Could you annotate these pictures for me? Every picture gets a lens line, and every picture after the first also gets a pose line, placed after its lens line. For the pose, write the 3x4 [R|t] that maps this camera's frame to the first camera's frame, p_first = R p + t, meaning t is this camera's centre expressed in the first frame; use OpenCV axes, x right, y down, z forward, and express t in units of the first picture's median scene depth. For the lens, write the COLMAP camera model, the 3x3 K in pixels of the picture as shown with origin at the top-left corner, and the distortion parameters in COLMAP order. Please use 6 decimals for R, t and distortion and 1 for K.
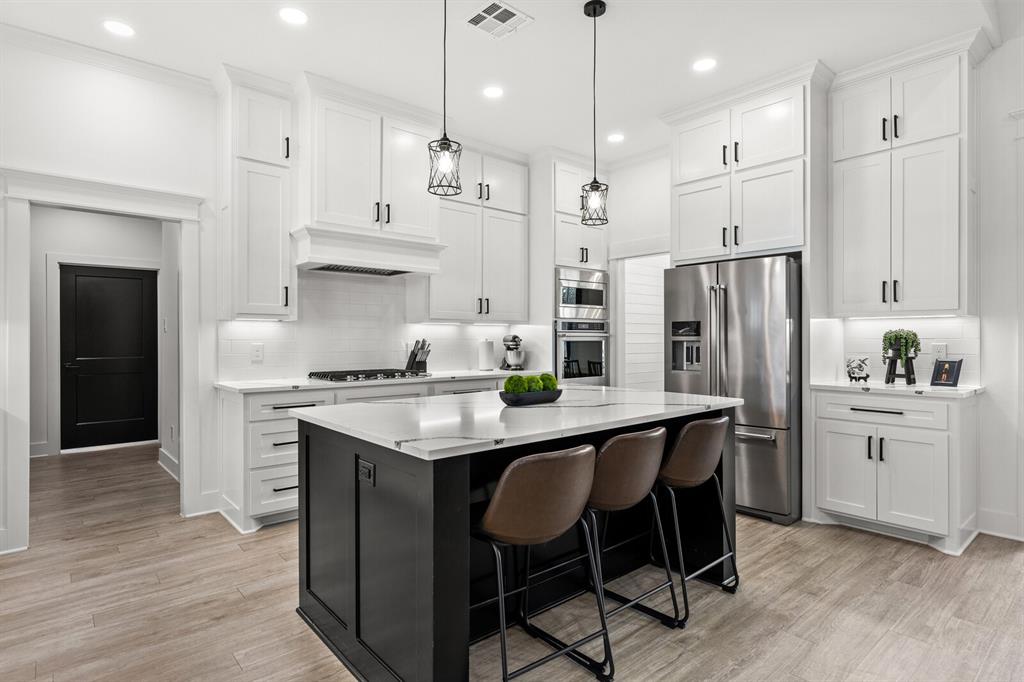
lens RADIAL K [[548.2, 0, 515.6], [0, 548.2, 342.2], [0, 0, 1]] dist [0.002585, 0.000276]
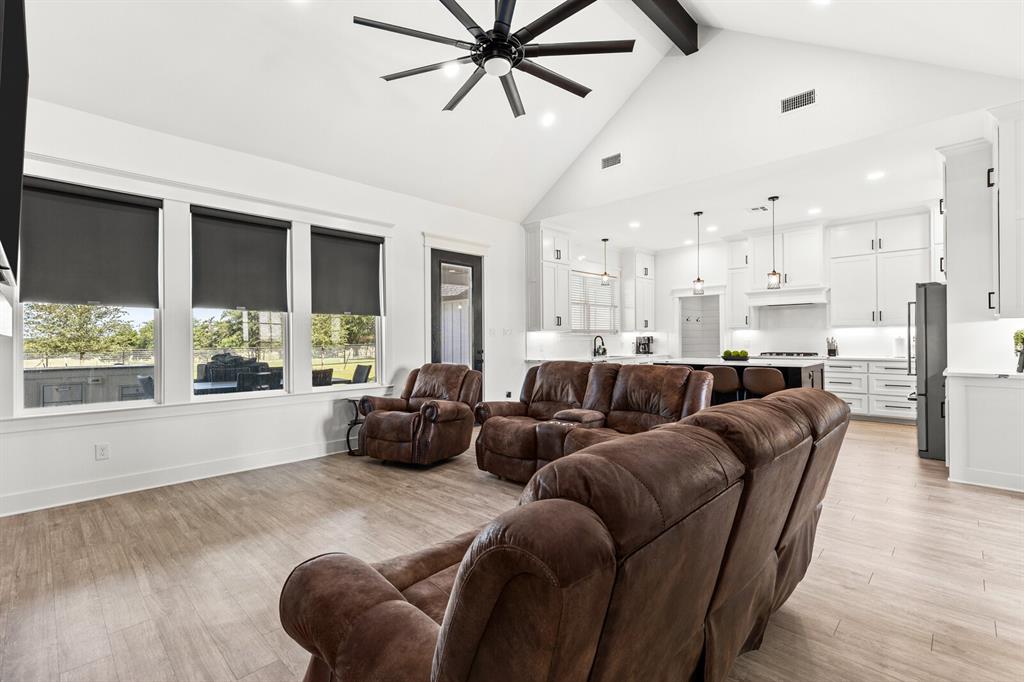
lens RADIAL K [[464.0, 0, 509.5], [0, 464.0, 341.2], [0, 0, 1]] dist [0.007658, 0.000183]
pose [[0.084511, 0.004312, -0.996413, 1.515466], [-0.000163, 0.999991, 0.004314, 0.001531], [0.996423, -0.000203, 0.084511, -0.227138]]
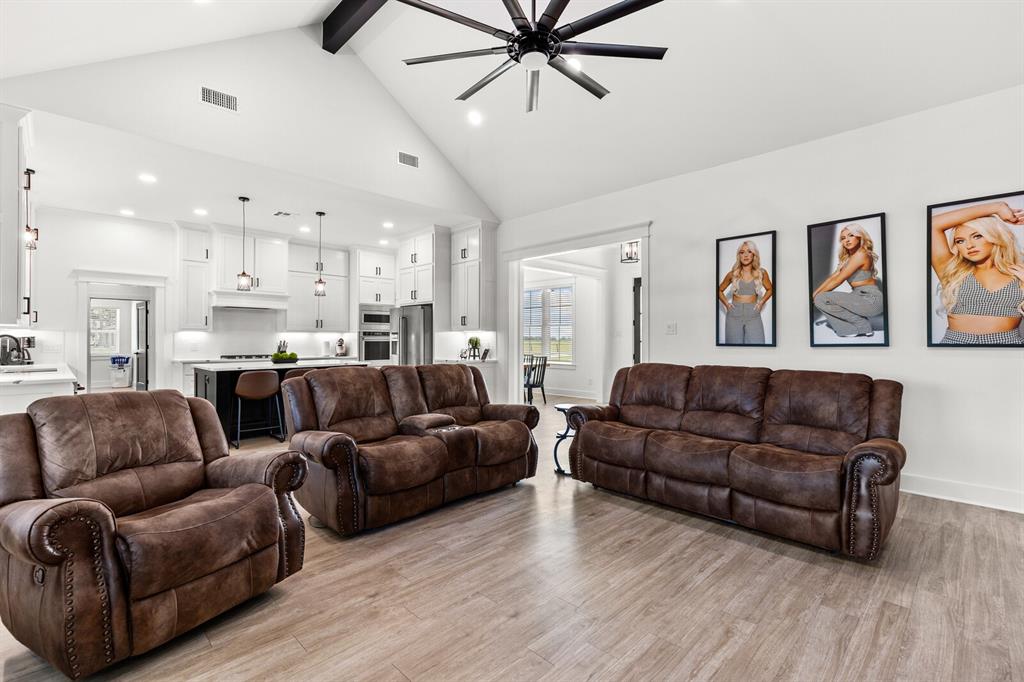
lens RADIAL K [[464.0, 0, 509.2], [0, 464.0, 340.4], [0, 0, 1]] dist [0.007658, 0.000183]
pose [[0.997233, 0.000829, 0.074335, 0.638366], [-0.000231, 0.999968, -0.008050, 0.010218], [-0.074339, 0.008011, 0.997201, -0.934042]]
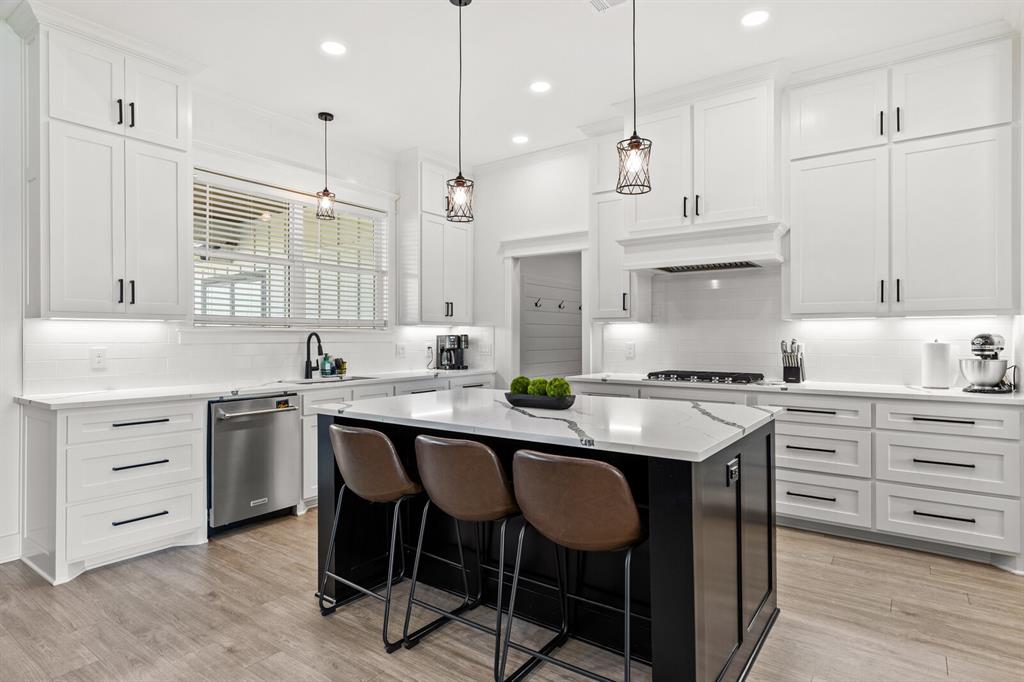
lens RADIAL K [[548.2, 0, 517.1], [0, 548.2, 339.9], [0, 0, 1]] dist [0.002585, 0.000276]
pose [[0.232818, 0.007117, -0.972494, 0.622002], [-0.006727, 0.999961, 0.005708, -0.008470], [0.972497, 0.005213, 0.232857, 0.497018]]
